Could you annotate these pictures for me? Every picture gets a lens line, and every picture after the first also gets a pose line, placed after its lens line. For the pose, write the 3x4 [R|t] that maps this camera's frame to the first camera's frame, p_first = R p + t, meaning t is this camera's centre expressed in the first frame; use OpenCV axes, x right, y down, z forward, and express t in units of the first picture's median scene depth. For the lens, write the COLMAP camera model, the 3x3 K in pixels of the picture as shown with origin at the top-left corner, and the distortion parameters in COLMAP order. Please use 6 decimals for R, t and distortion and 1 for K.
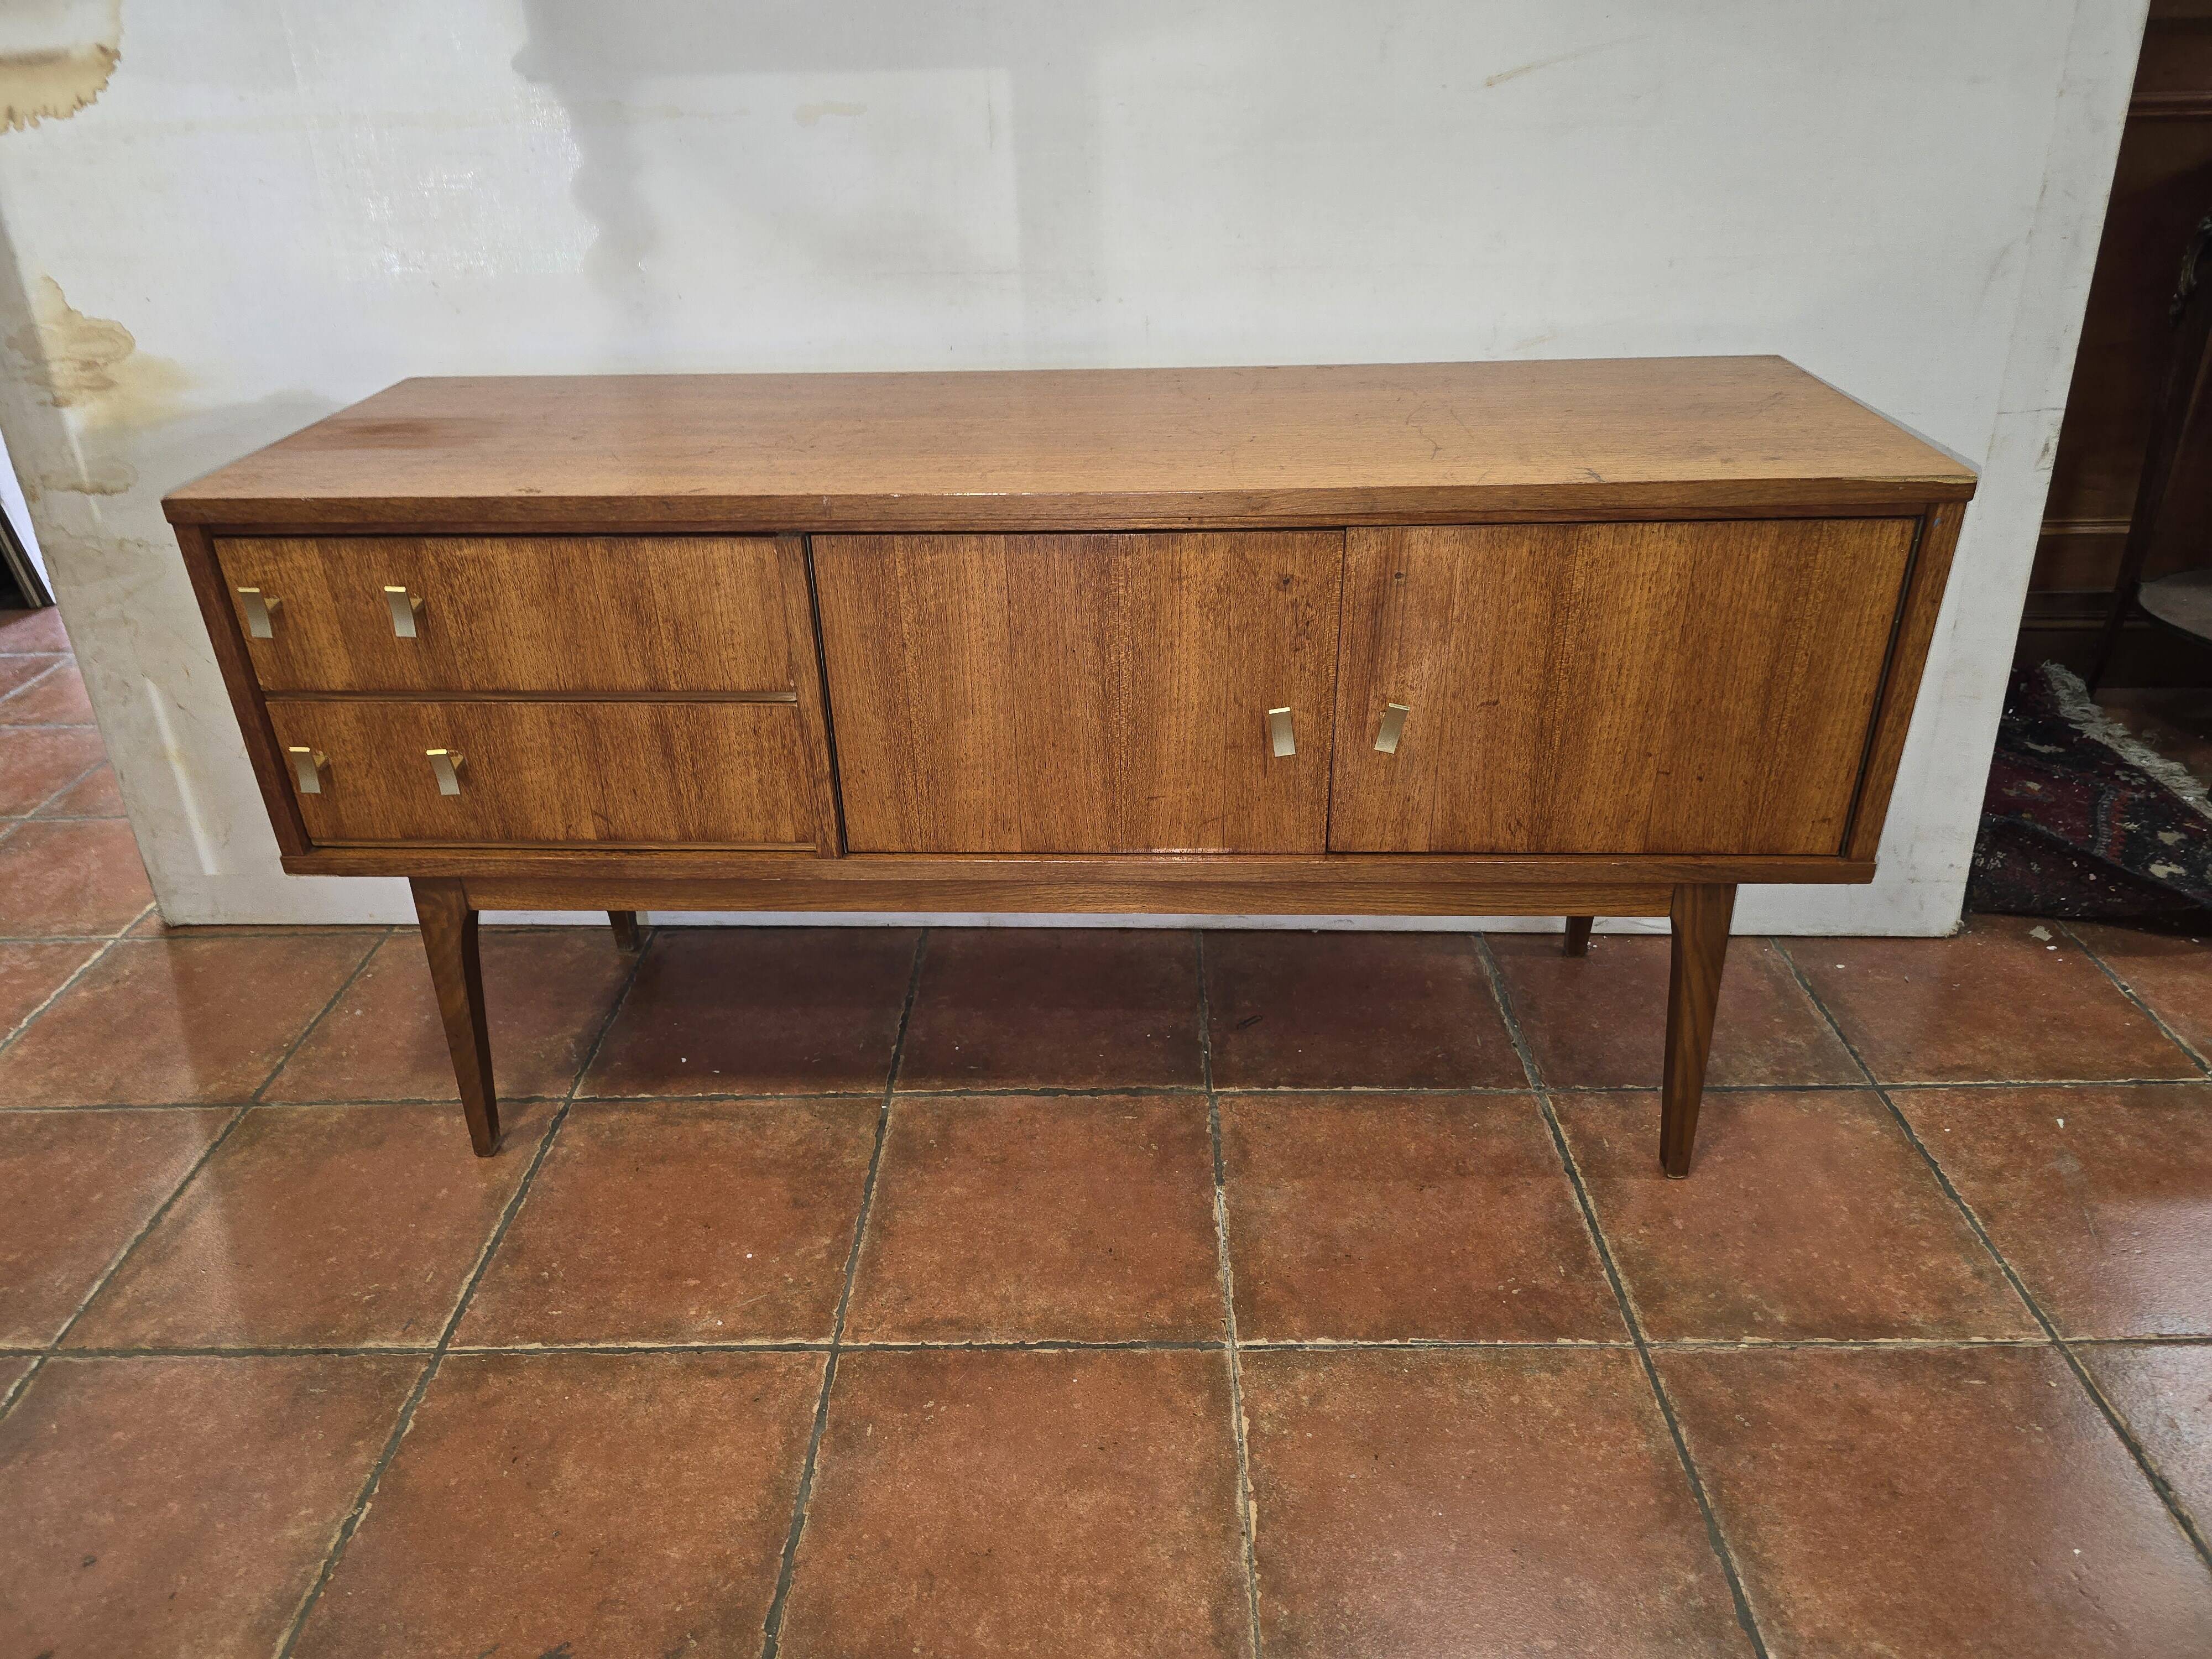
lens RADIAL K [[1498.0, 0, 1095.9], [0, 1498.0, 827.4], [0, 0, 1]] dist [0.041600, -0.041529]
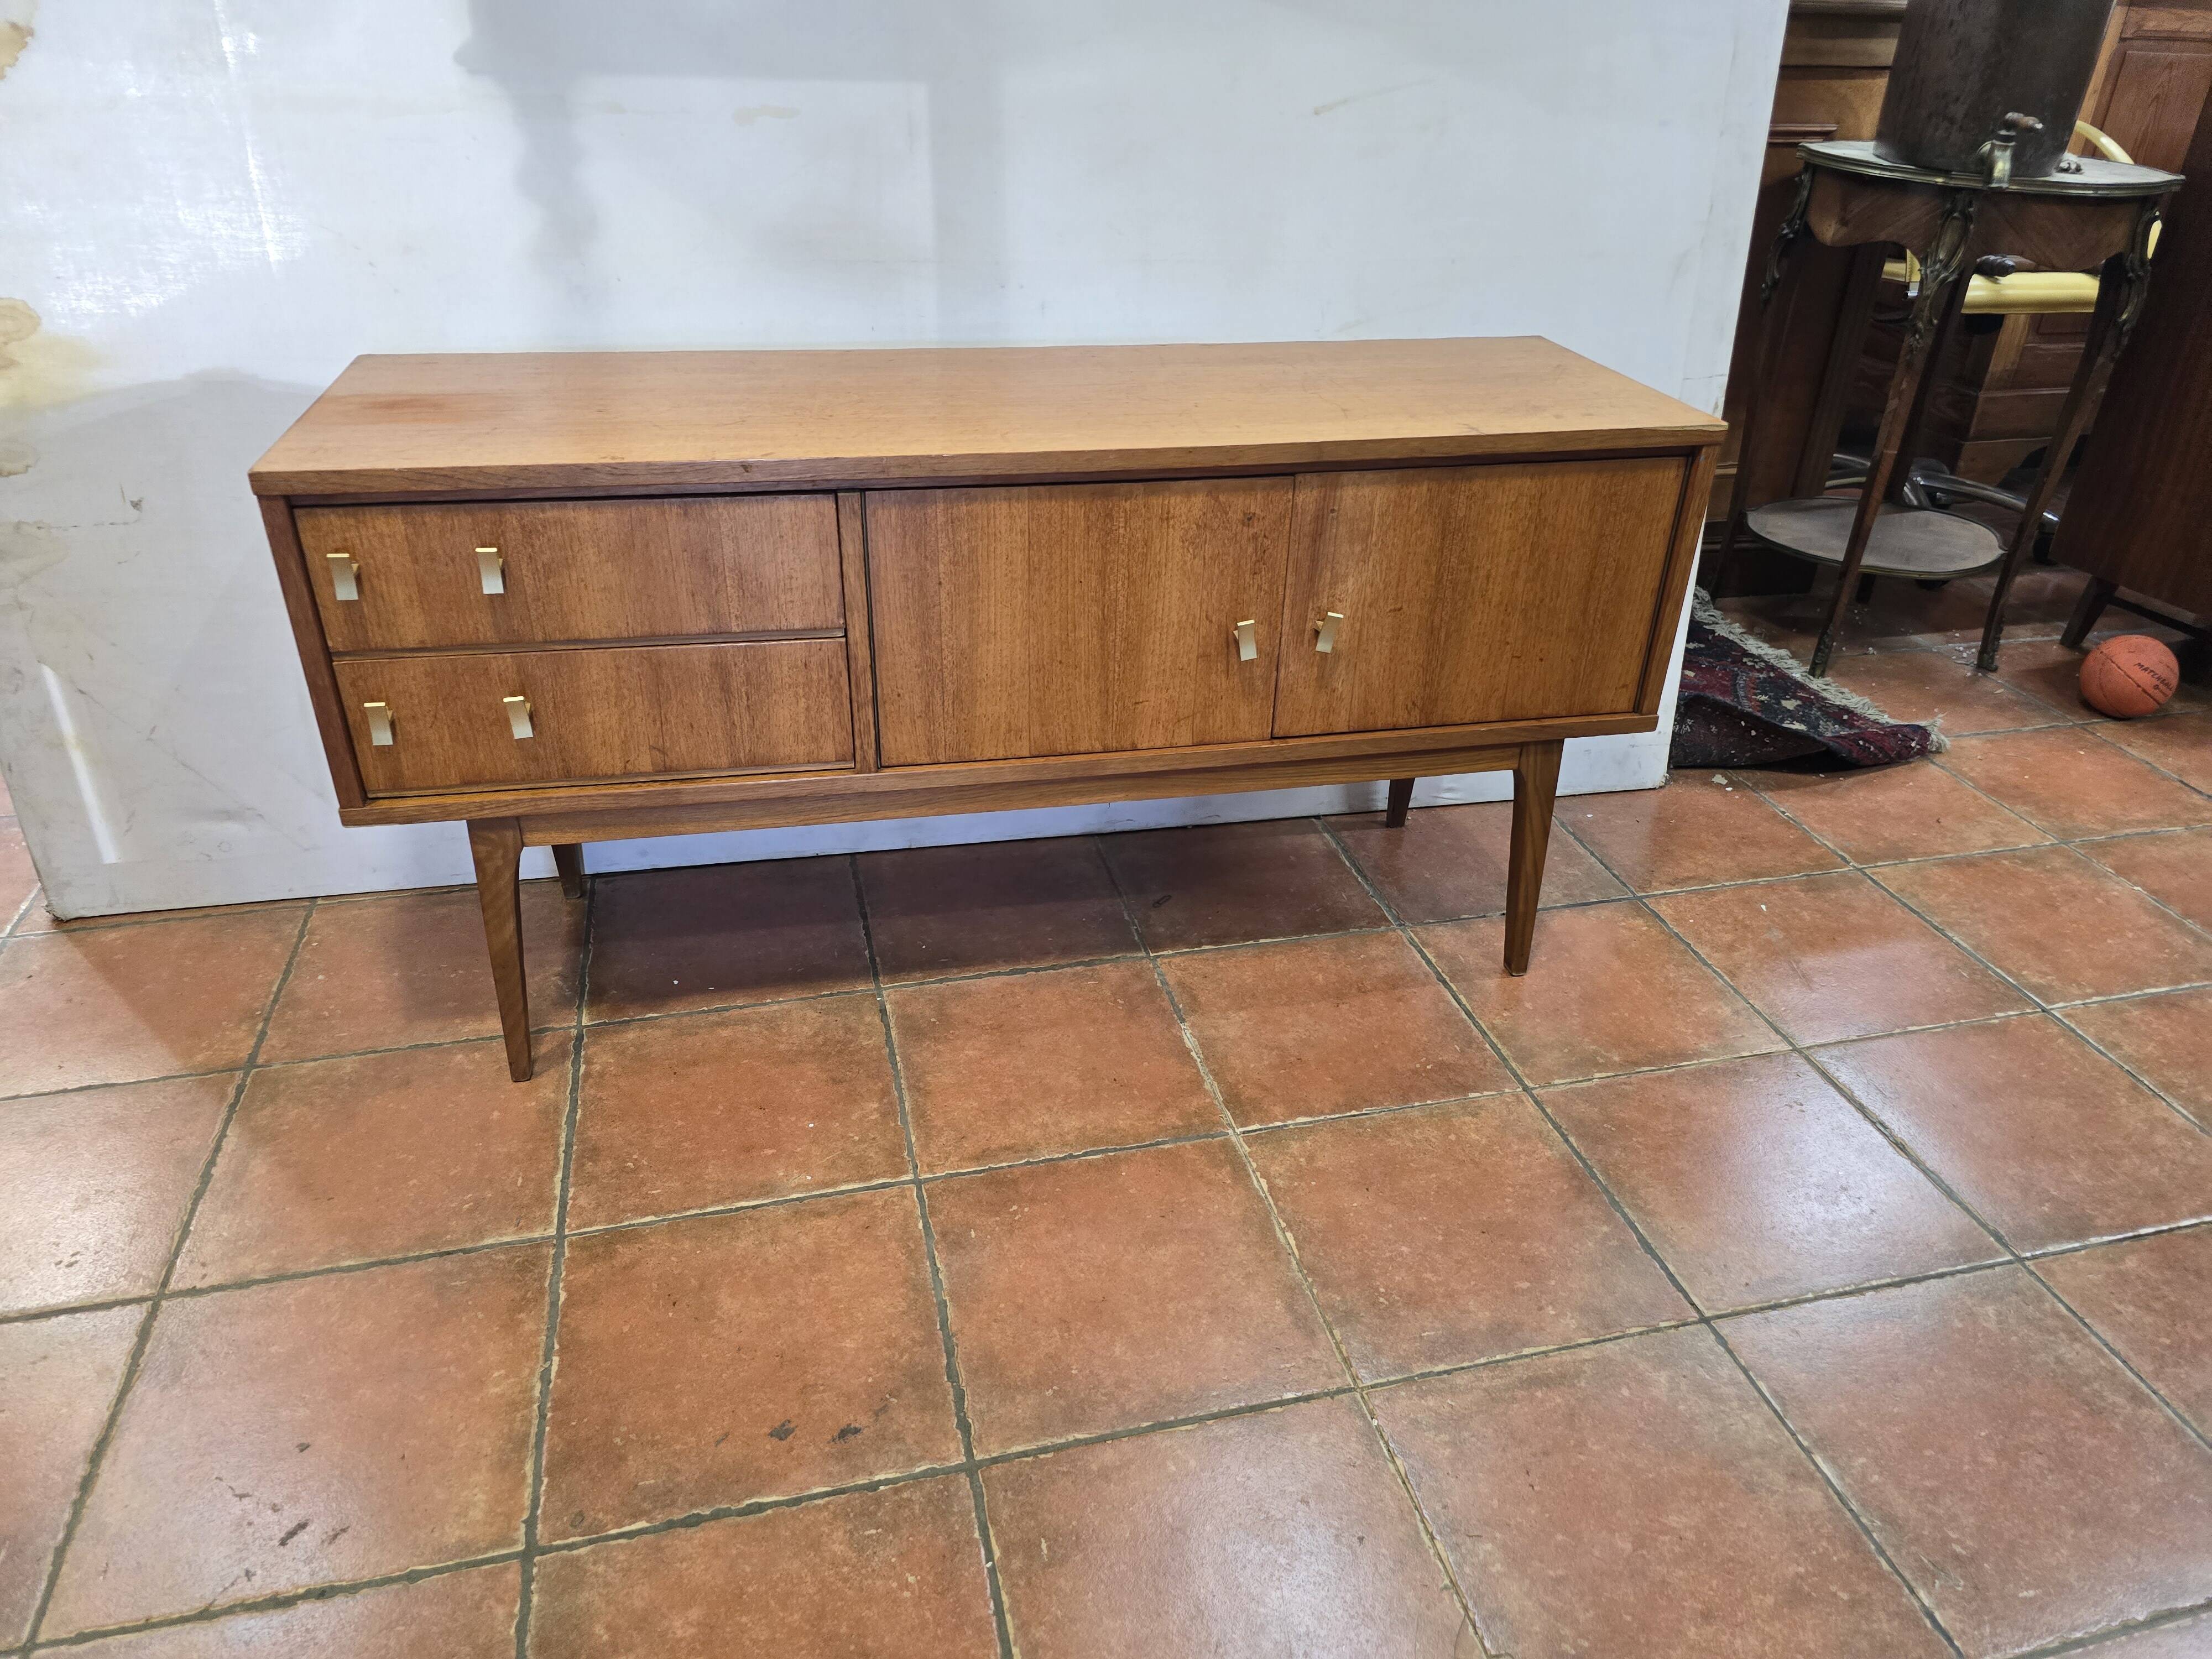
lens RADIAL K [[1484.3, 0, 1117.2], [0, 1484.3, 839.8], [0, 0, 1]] dist [0.061932, -0.062783]
pose [[0.963831, -0.084857, 0.252644, -0.295084], [0.078200, 0.996277, 0.036295, 0.047144], [-0.254783, -0.015225, 0.966878, -0.172730]]
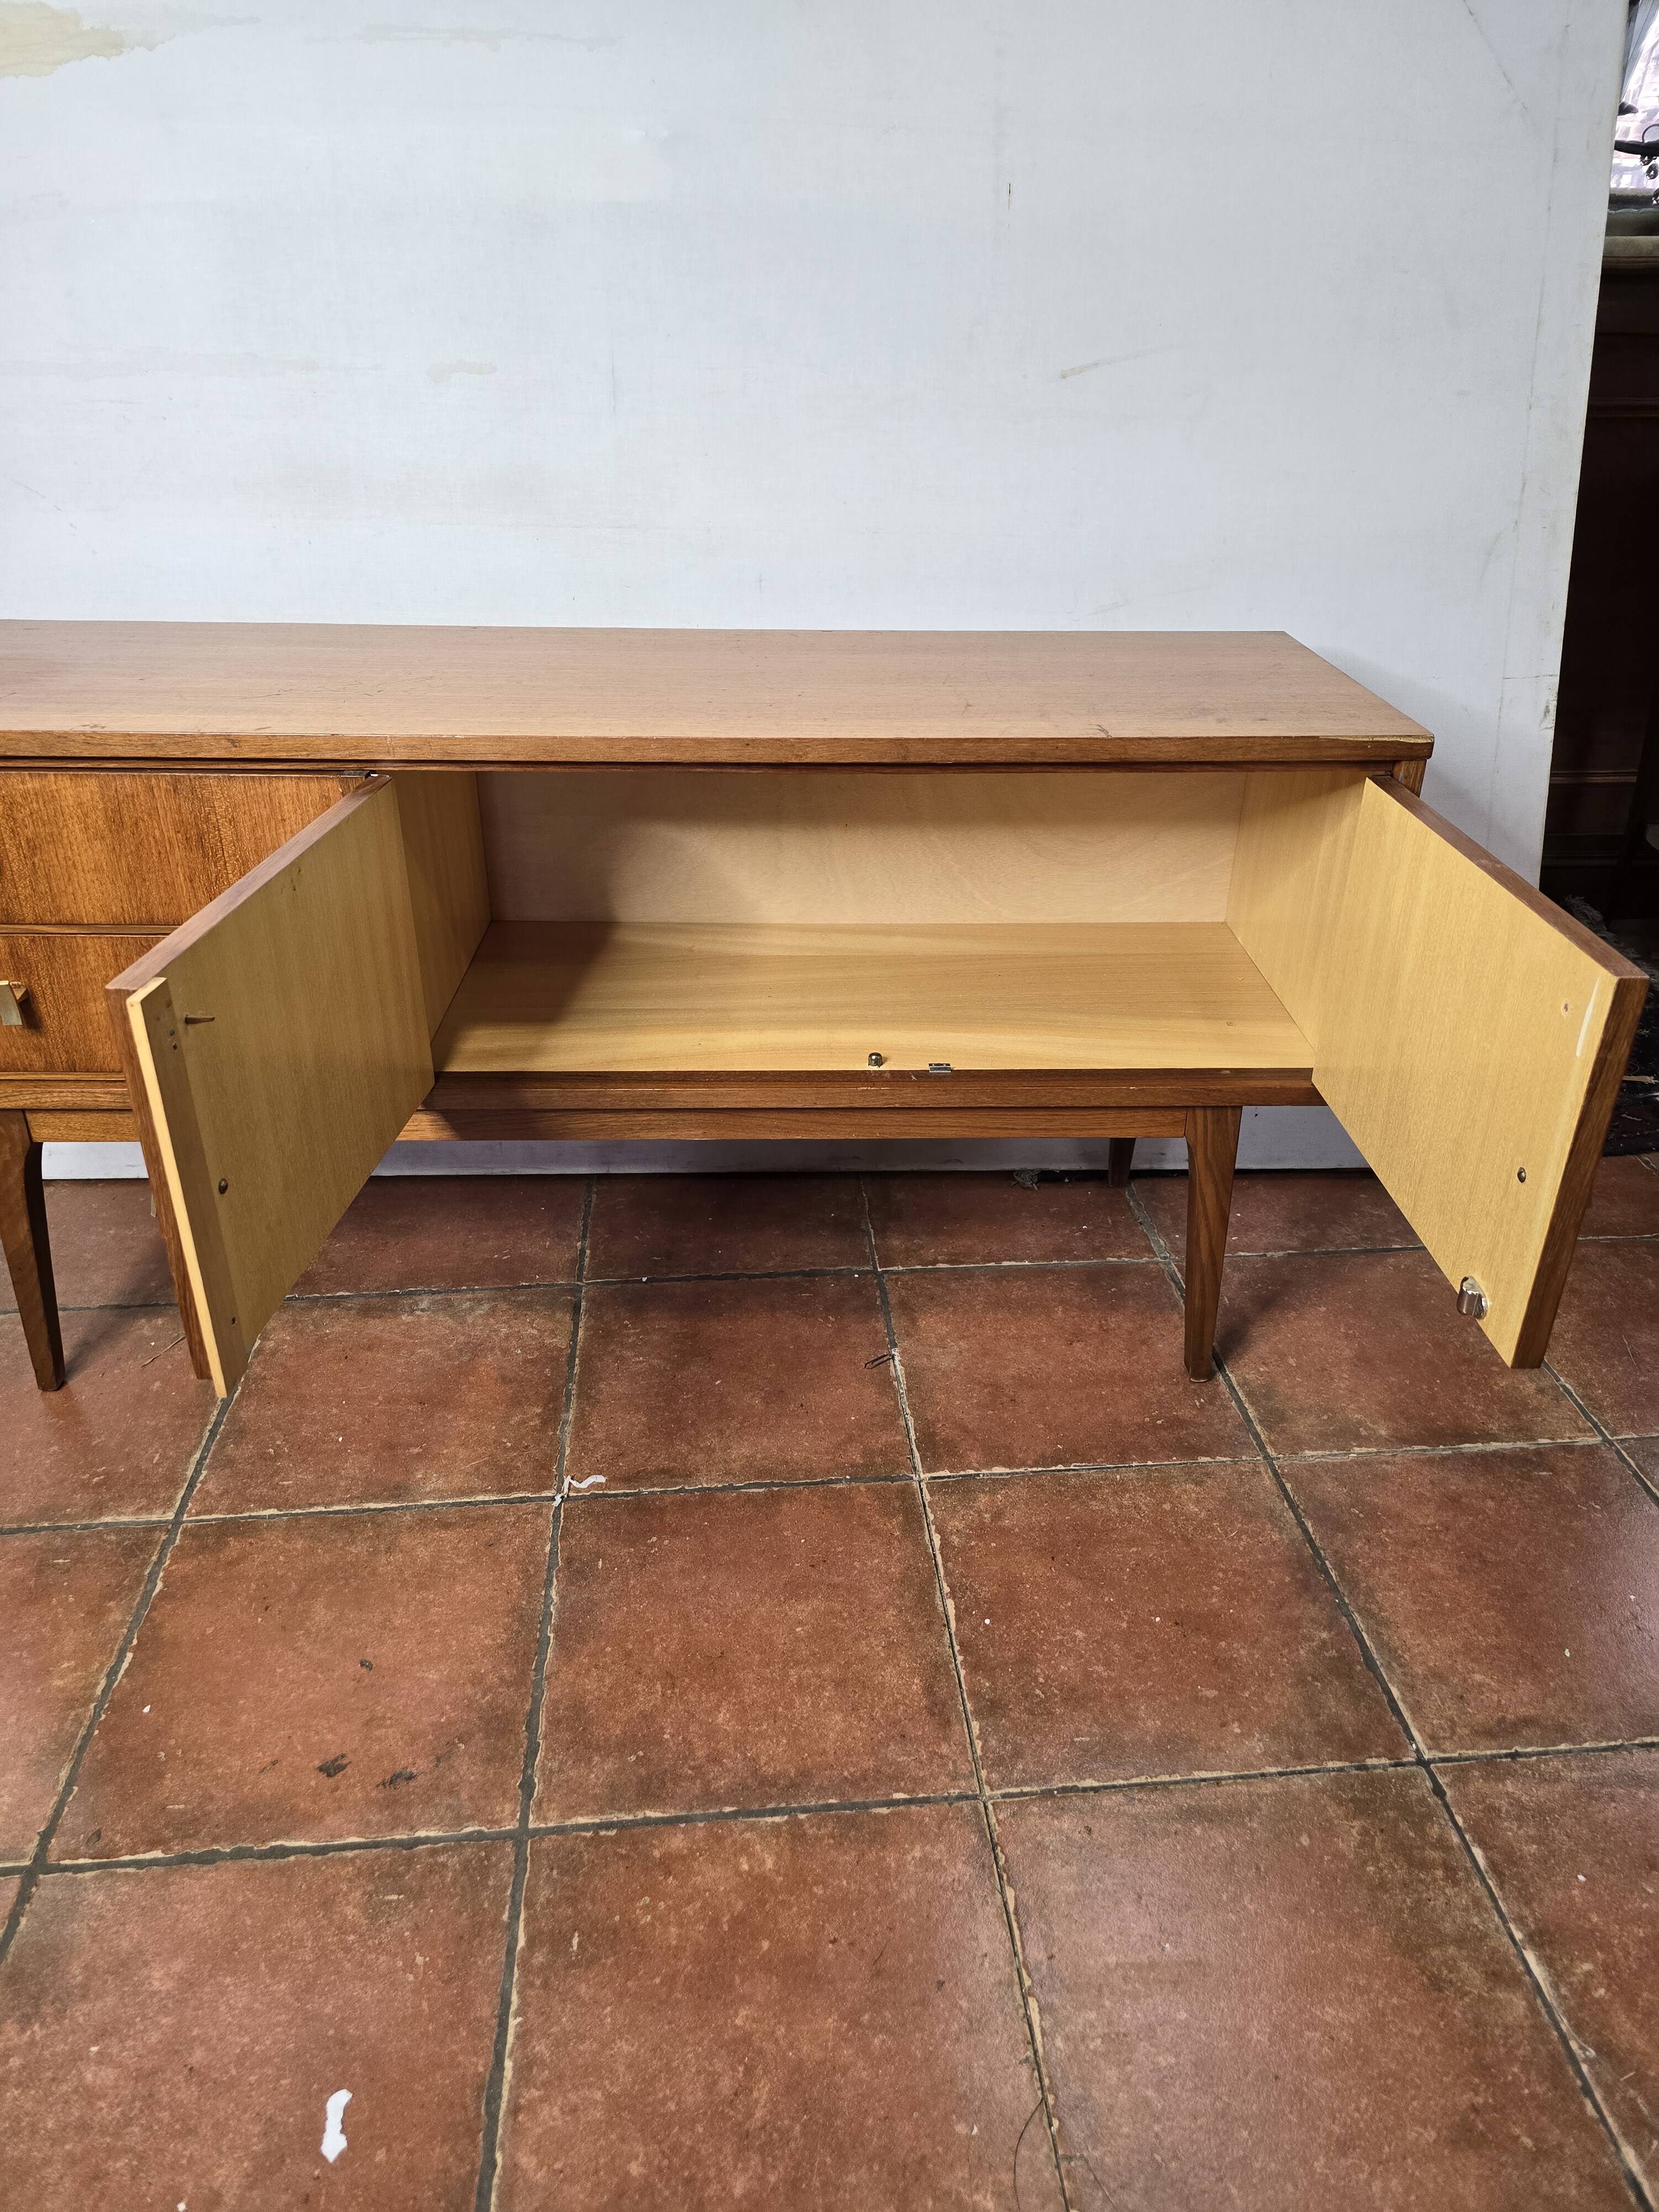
lens RADIAL K [[1495.3, 0, 840.0], [0, 1495.3, 1063.8], [0, 0, 1]] dist [0.054811, -0.053148]
pose [[0.993221, -0.015665, 0.115178, -0.091152], [0.018423, 0.999567, -0.022924, 0.059841], [-0.114769, 0.024891, 0.993080, -0.112808]]
